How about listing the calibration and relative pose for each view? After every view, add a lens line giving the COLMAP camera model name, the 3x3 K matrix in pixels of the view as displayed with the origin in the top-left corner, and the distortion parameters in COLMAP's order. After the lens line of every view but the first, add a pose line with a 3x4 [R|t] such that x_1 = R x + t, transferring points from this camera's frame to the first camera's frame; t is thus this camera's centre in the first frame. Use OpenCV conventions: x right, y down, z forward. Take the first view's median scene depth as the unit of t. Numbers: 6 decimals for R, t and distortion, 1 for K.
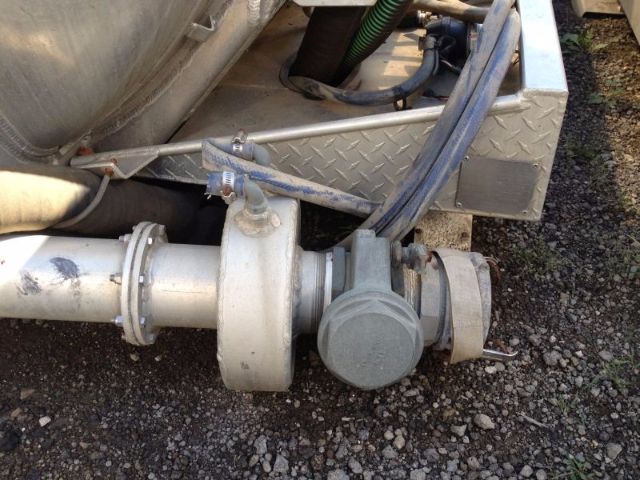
lens RADIAL K [[600.4, 0, 315.8], [0, 600.4, 240.4], [0, 0, 1]] dist [0.102032, -0.210125]
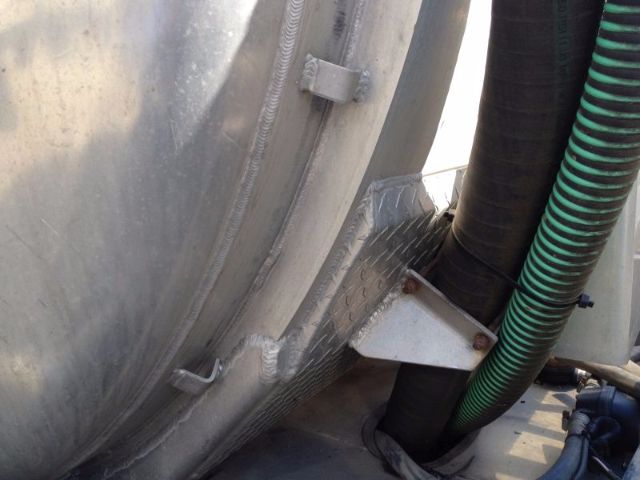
lens RADIAL K [[611.3, 0, 314.4], [0, 611.3, 239.8], [0, 0, 1]] dist [0.044736, -0.124722]
pose [[0.945894, 0.079995, -0.314460, 0.146488], [-0.213497, 0.883233, -0.417514, -0.214682], [0.244342, 0.462060, 0.852524, 0.344371]]
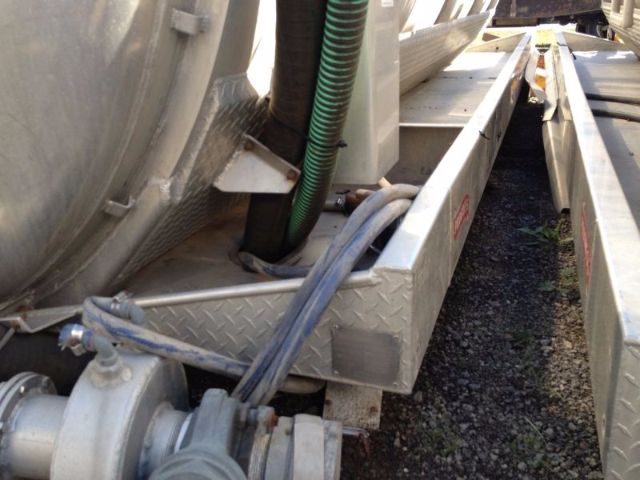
lens RADIAL K [[600.4, 0, 315.8], [0, 600.4, 240.4], [0, 0, 1]] dist [0.102032, -0.210125]
pose [[0.995308, 0.037559, -0.089172, 0.278434], [-0.062062, 0.954847, -0.290542, 0.024394], [0.074234, 0.294713, 0.952698, -0.046247]]
